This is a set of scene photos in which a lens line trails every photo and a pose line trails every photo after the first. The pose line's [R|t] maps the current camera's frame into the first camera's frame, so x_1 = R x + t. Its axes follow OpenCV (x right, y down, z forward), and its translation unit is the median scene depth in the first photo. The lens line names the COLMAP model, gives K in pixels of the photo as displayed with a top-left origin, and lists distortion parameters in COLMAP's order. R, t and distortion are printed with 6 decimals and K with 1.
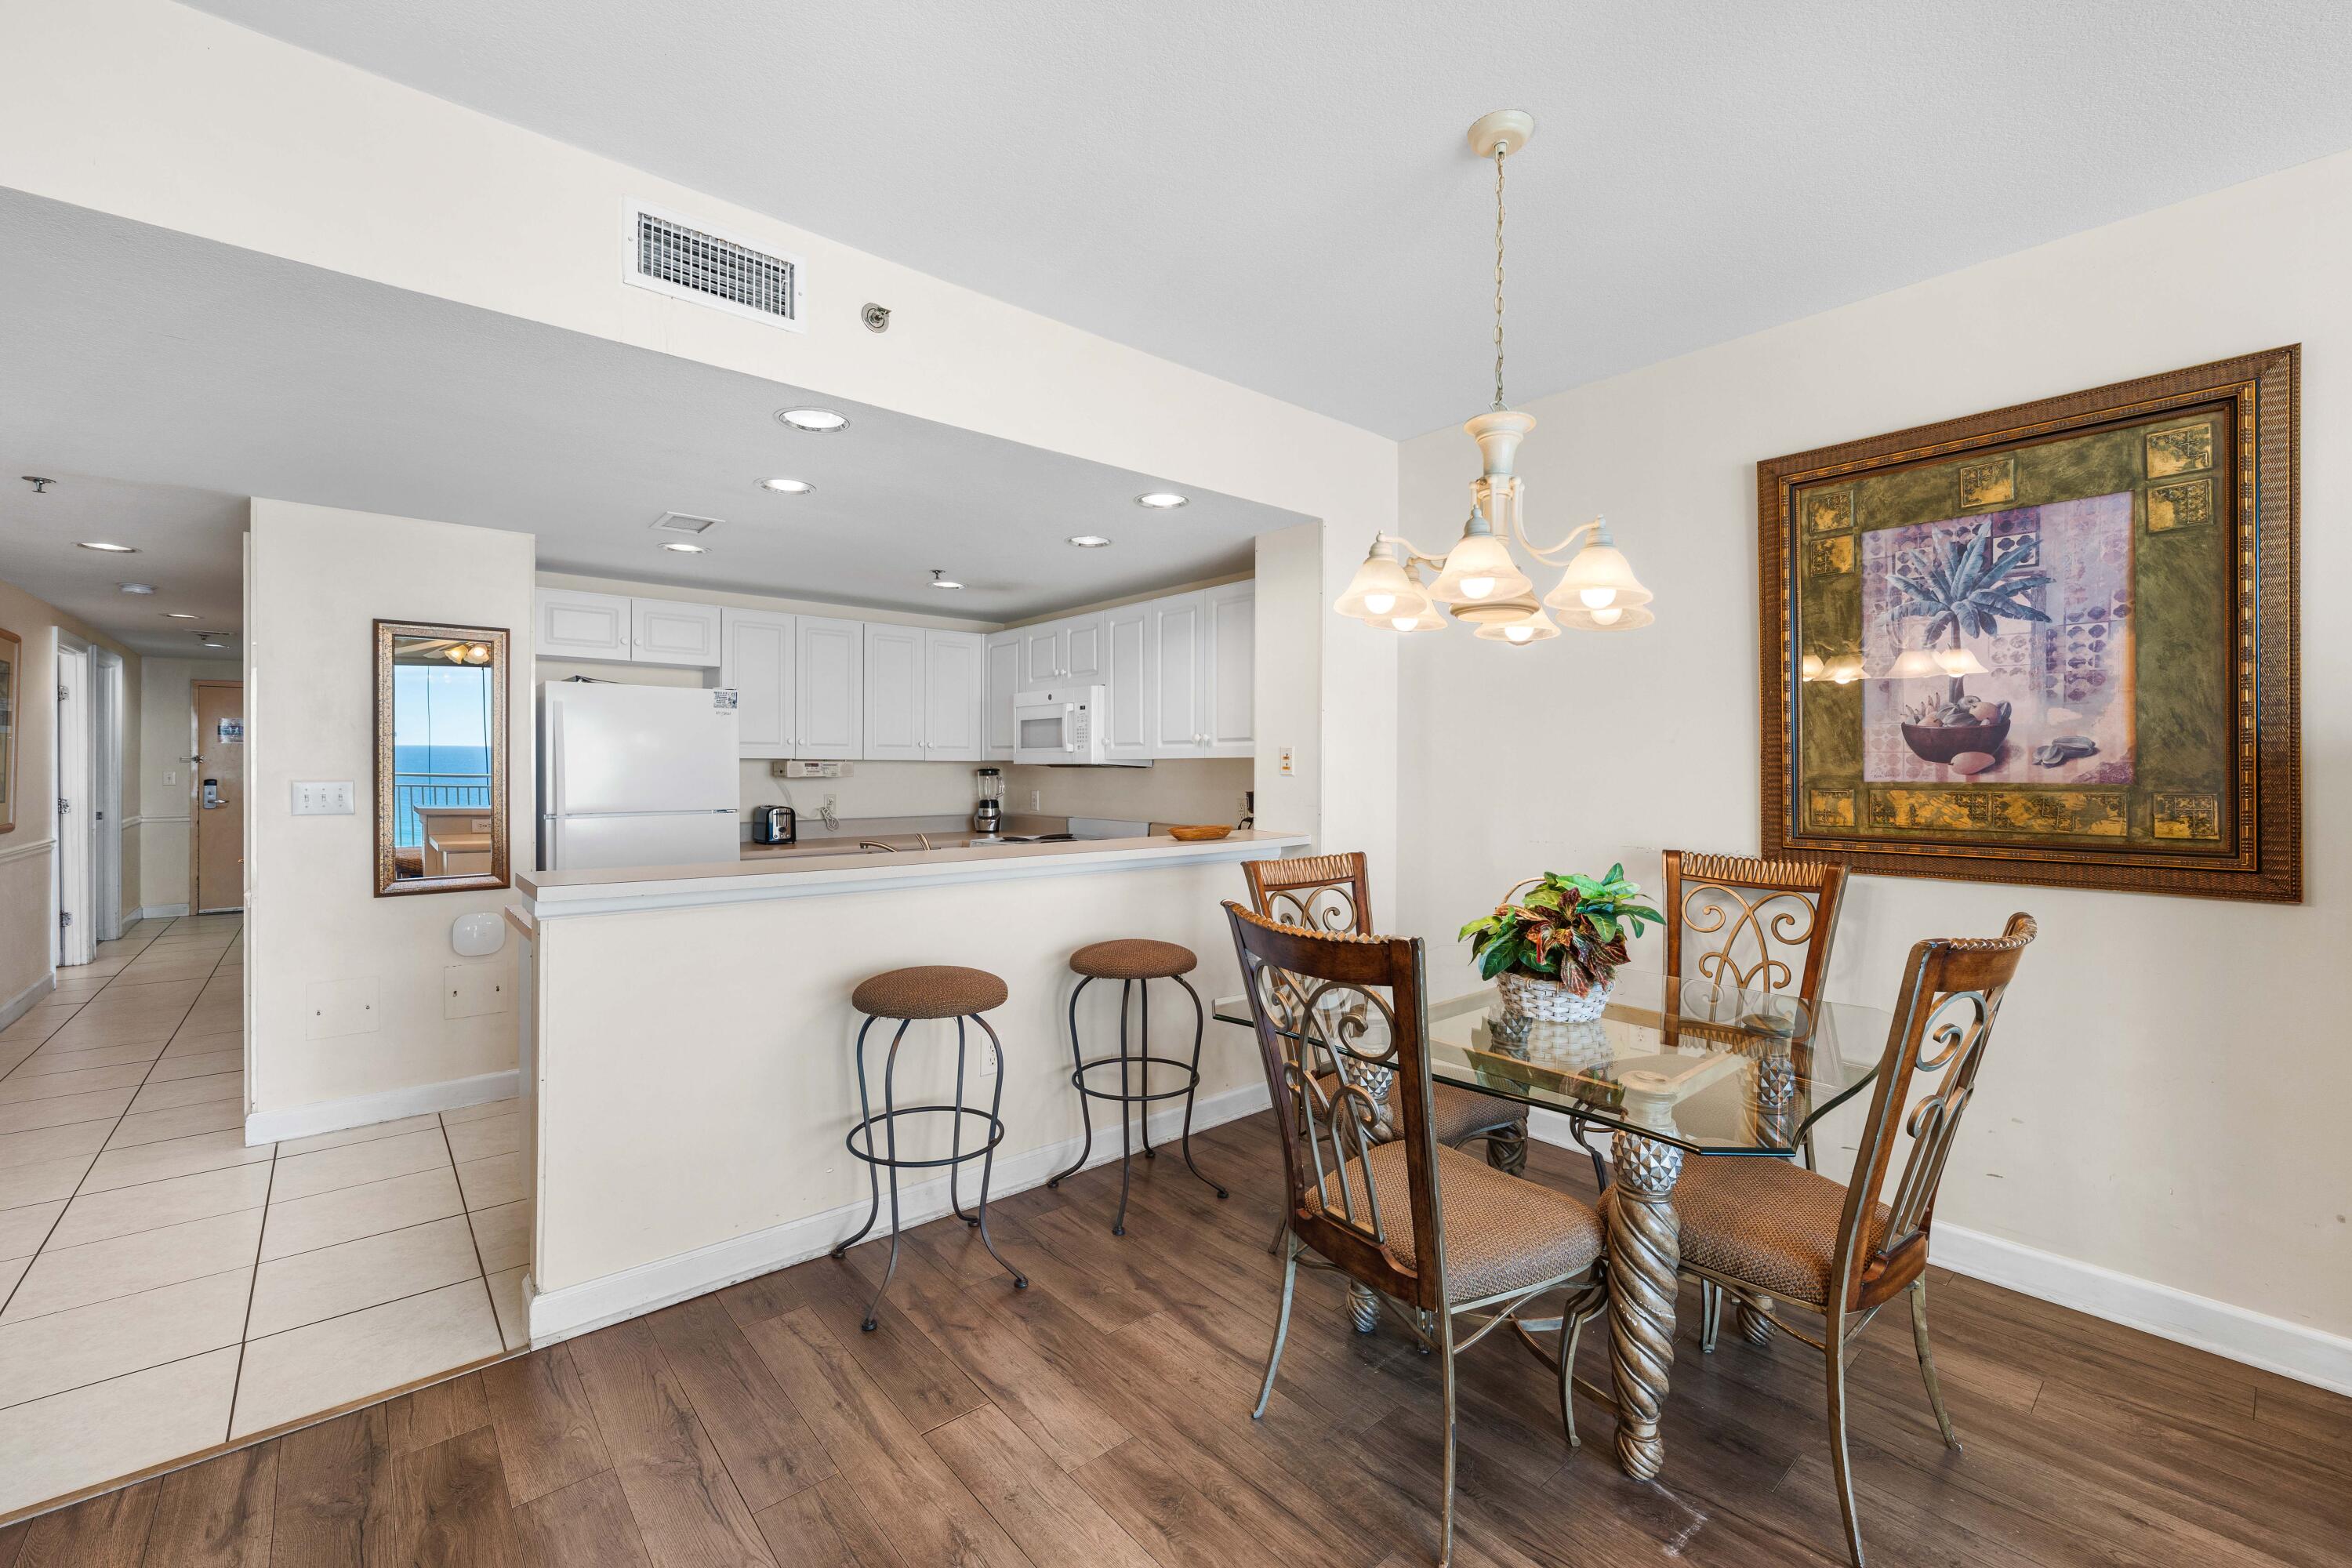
lens RADIAL K [[966.4, 0, 1175.6], [0, 966.4, 773.1], [0, 0, 1]] dist [-0.000477, -0.000202]
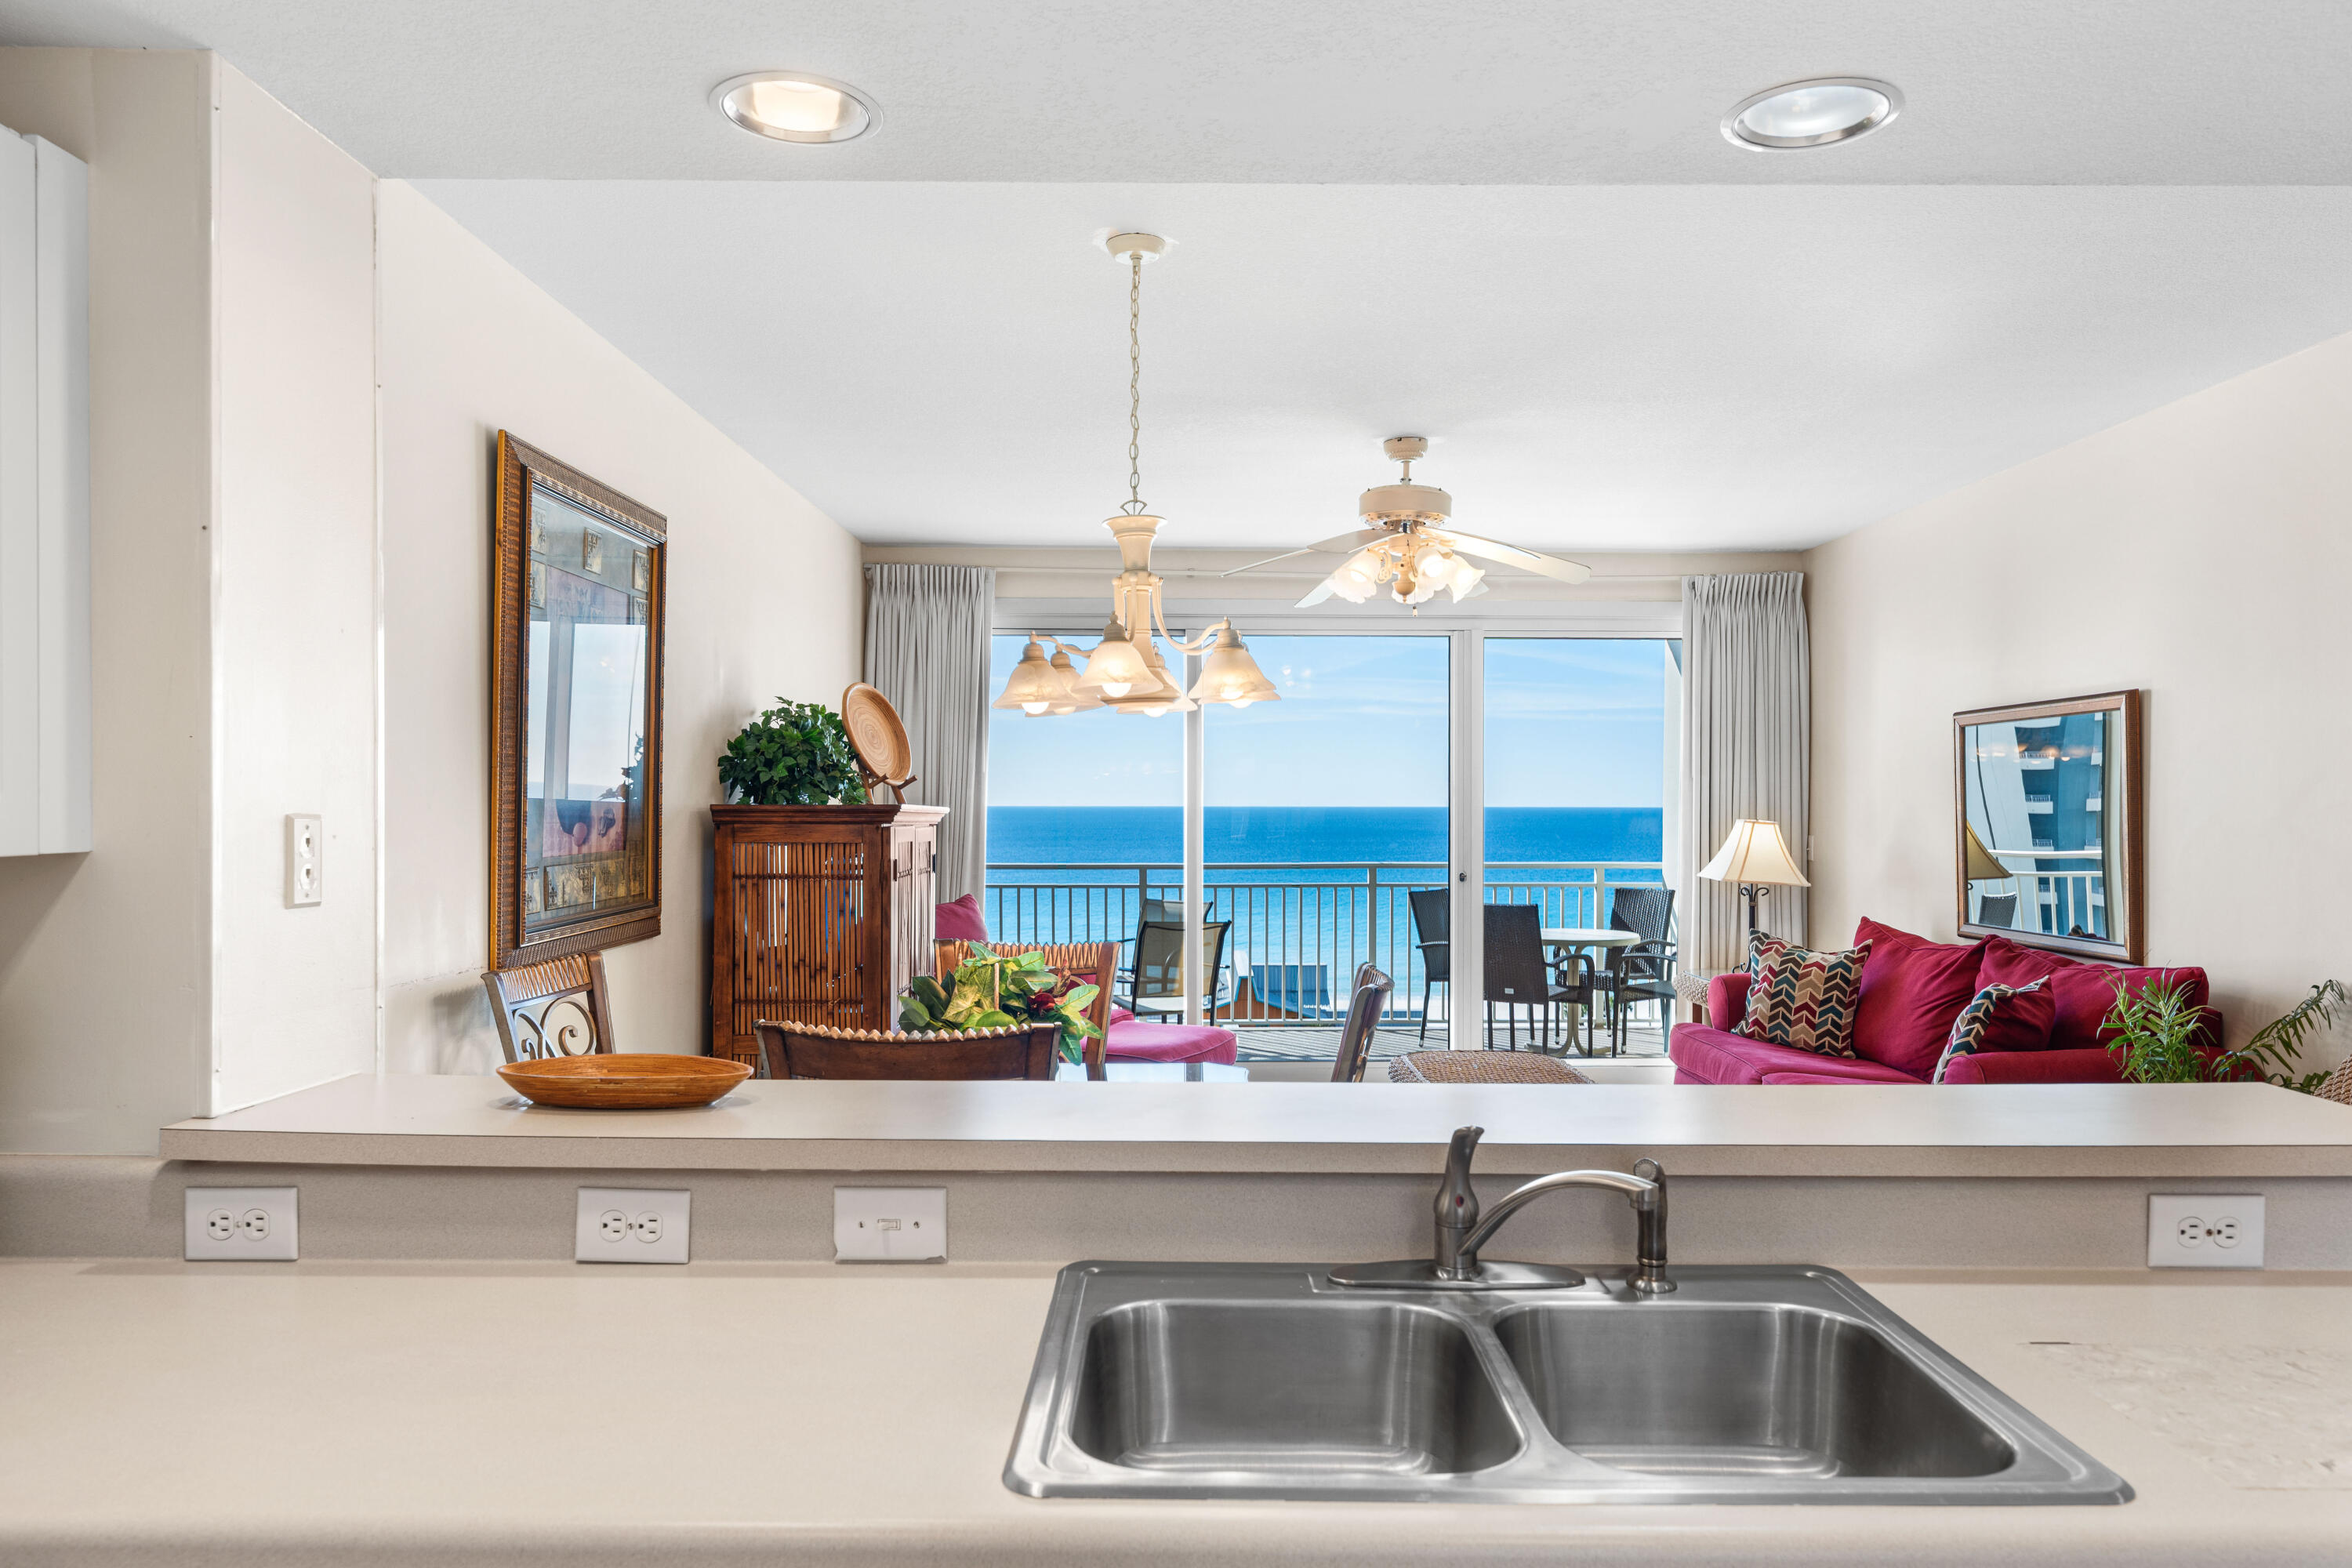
lens RADIAL K [[1540.0, 0, 1176.5], [0, 1540.0, 809.4], [0, 0, 1]] dist [-0.000984, 0.000111]
pose [[-0.754593, -0.007377, 0.656152, -0.600007], [-0.000801, 0.999946, 0.010321, -0.048126], [-0.656193, 0.007263, -0.754558, 1.661913]]
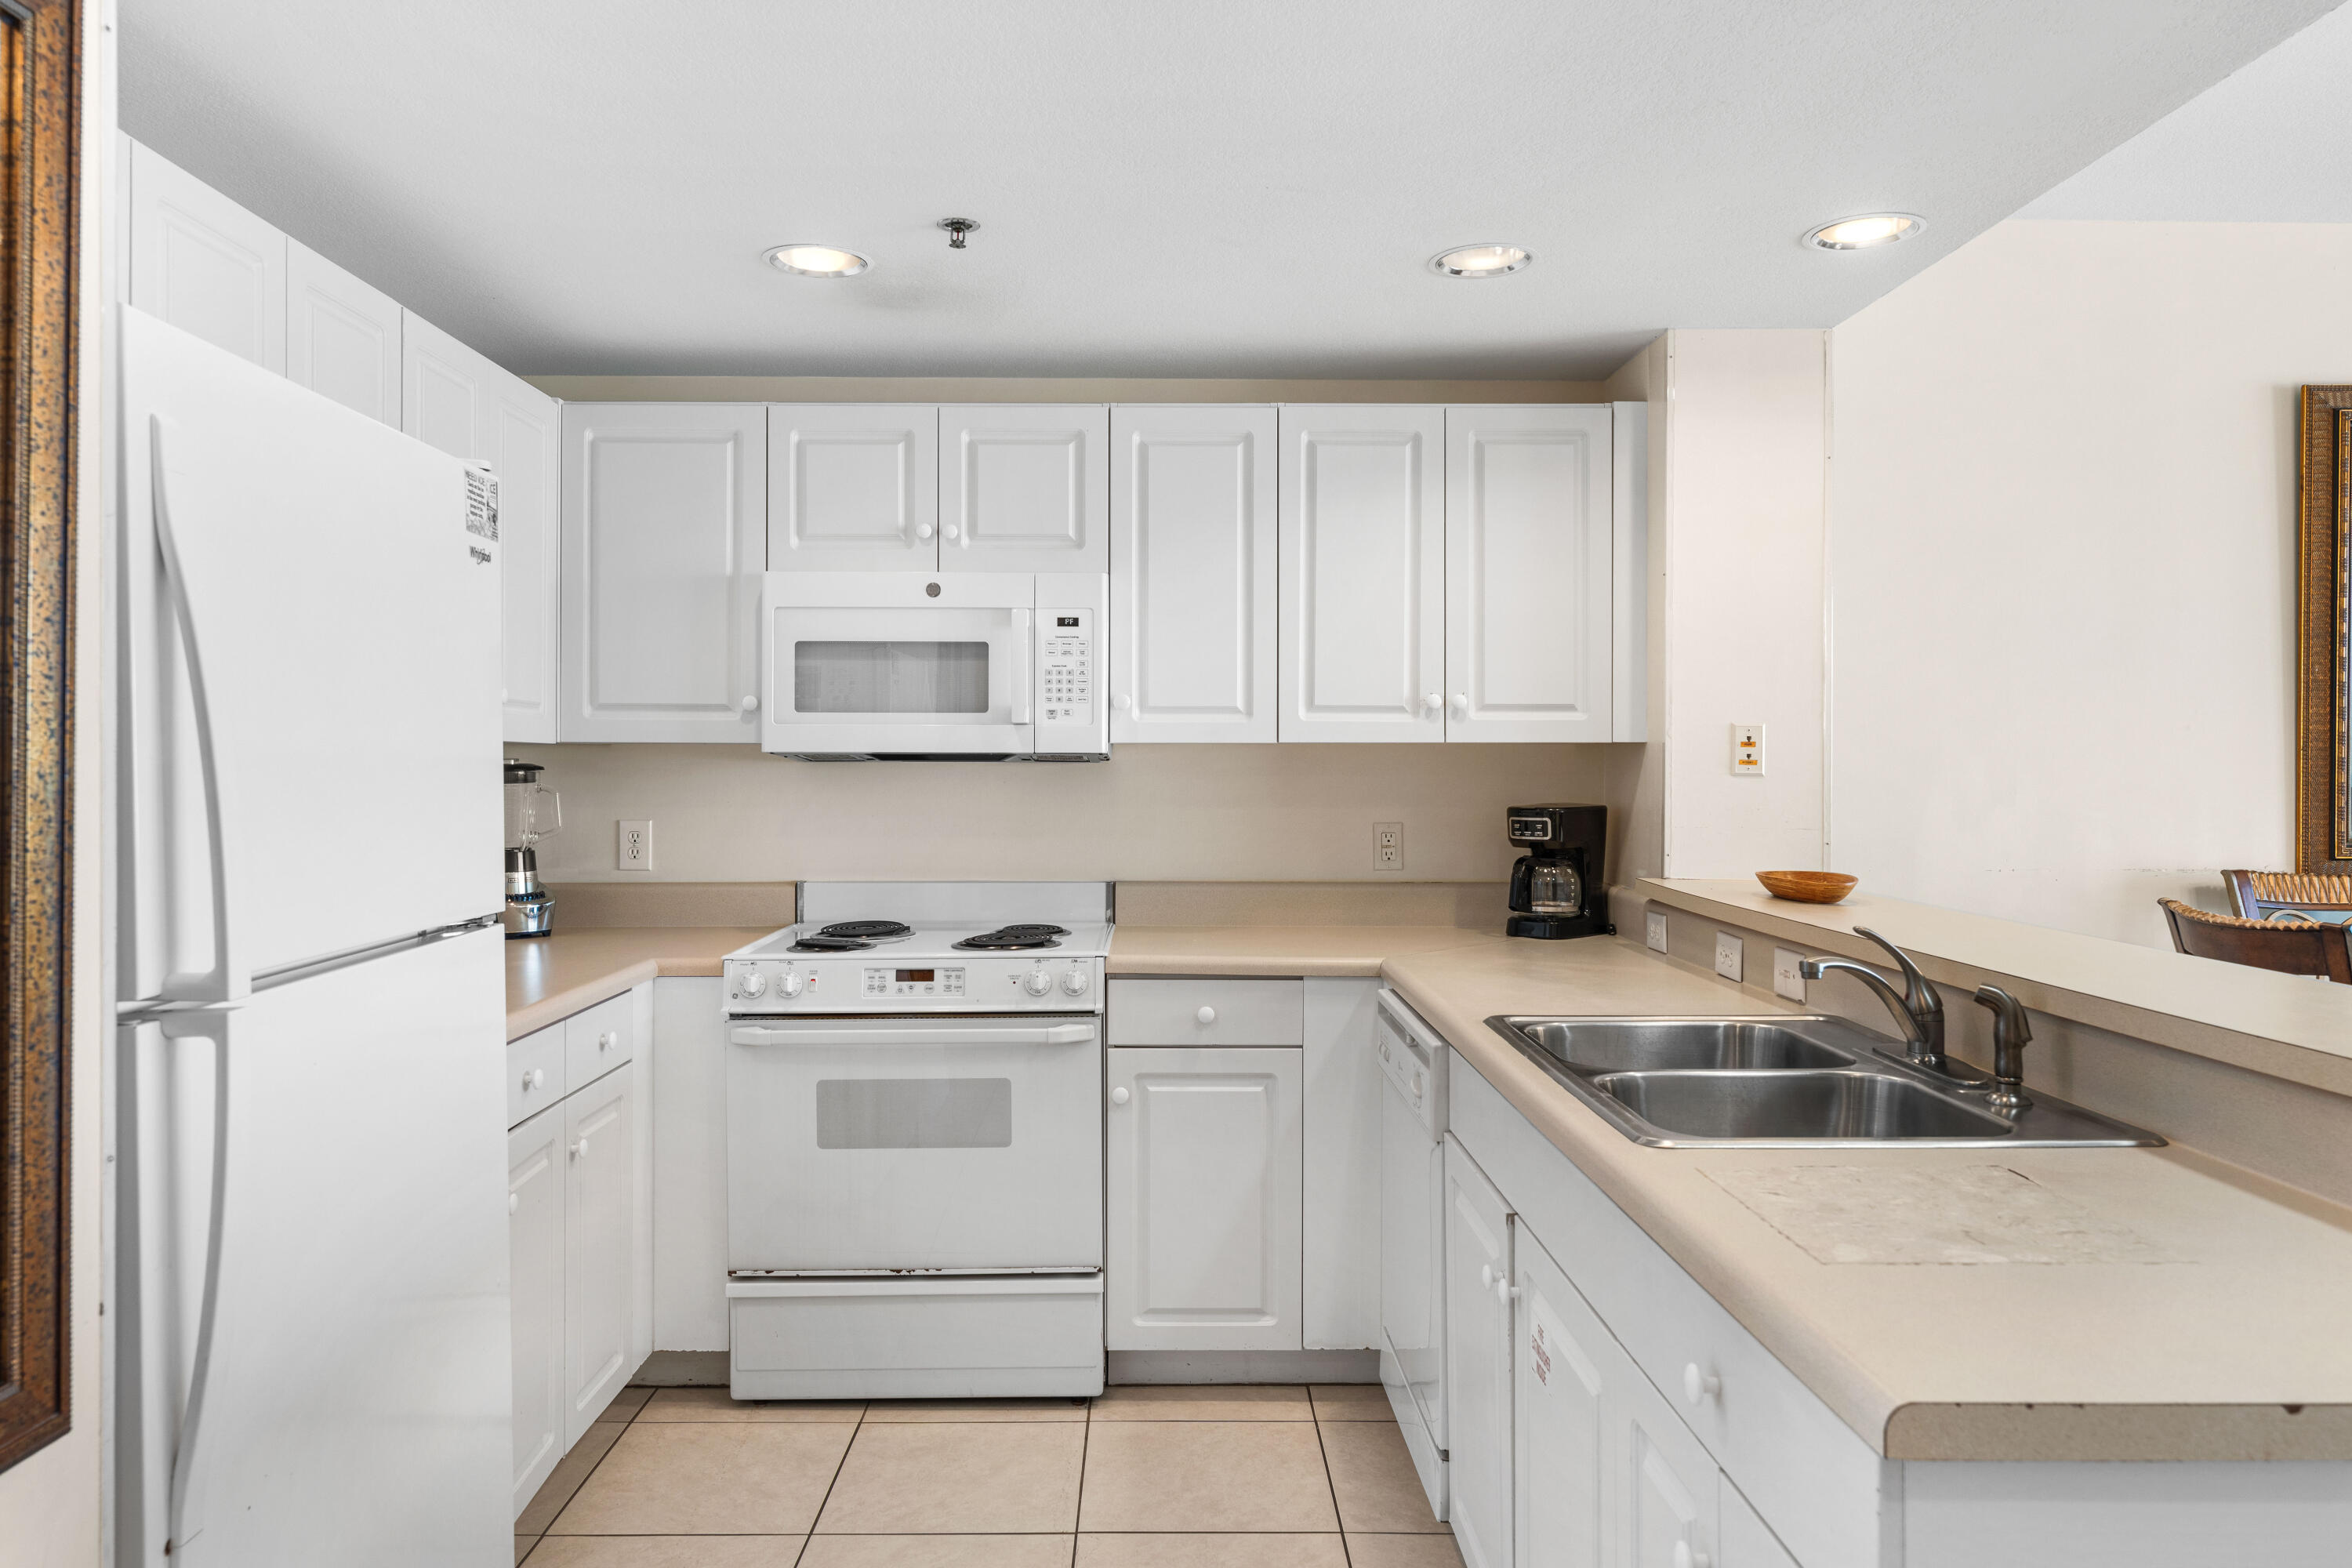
lens RADIAL K [[1589.6, 0, 1173.4], [0, 1589.6, 762.9], [0, 0, 1]] dist [0.003030, 0.003471]
pose [[0.643118, 0.000362, 0.765767, -1.107657], [0.003549, 0.999988, -0.003454, -0.004087], [-0.765758, 0.004940, 0.643109, 0.929384]]
